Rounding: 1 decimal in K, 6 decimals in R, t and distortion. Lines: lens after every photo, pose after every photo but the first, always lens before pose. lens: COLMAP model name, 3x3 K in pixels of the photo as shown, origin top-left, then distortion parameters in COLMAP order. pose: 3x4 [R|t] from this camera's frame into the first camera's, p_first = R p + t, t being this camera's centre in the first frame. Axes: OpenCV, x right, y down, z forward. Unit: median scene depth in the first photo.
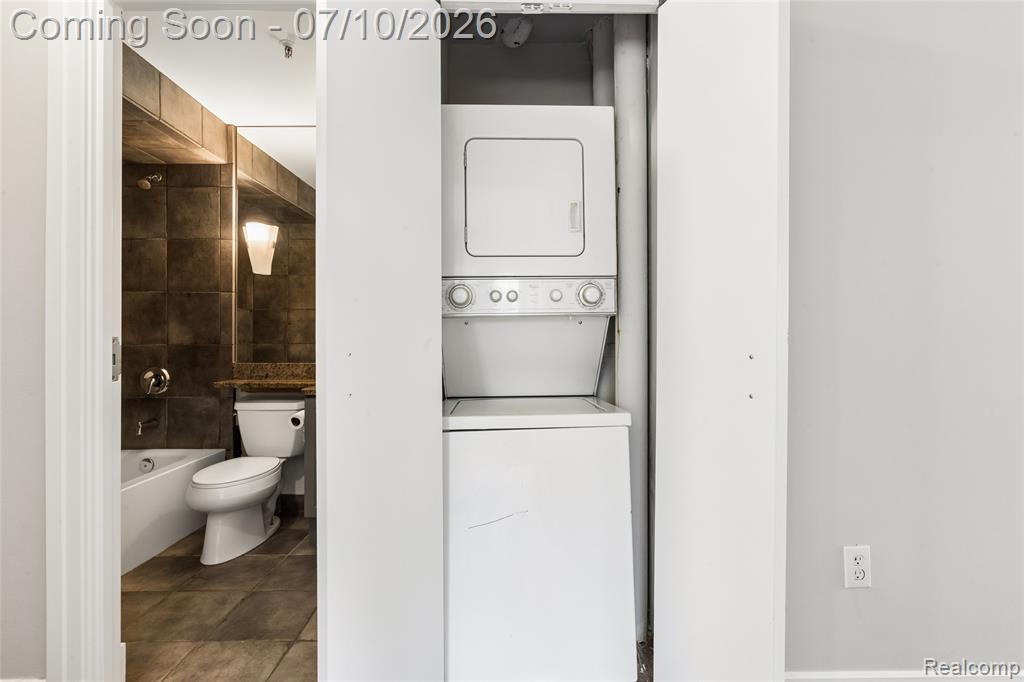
lens RADIAL K [[461.9, 0, 511.7], [0, 461.9, 337.5], [0, 0, 1]] dist [-0.008095, 0.003041]
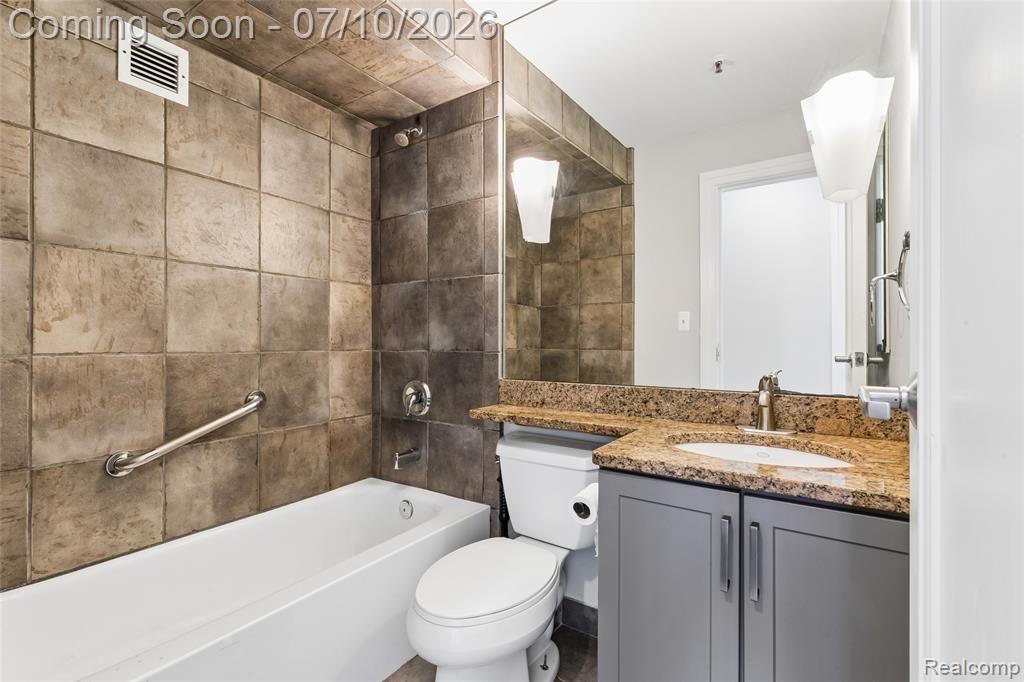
lens RADIAL K [[461.9, 0, 510.6], [0, 461.9, 341.5], [0, 0, 1]] dist [-0.008095, 0.003041]
pose [[0.817227, -0.000728, -0.576315, -0.205697], [0.001620, 0.999998, 0.001034, -0.000327], [0.576313, -0.001779, 0.817227, 0.463074]]
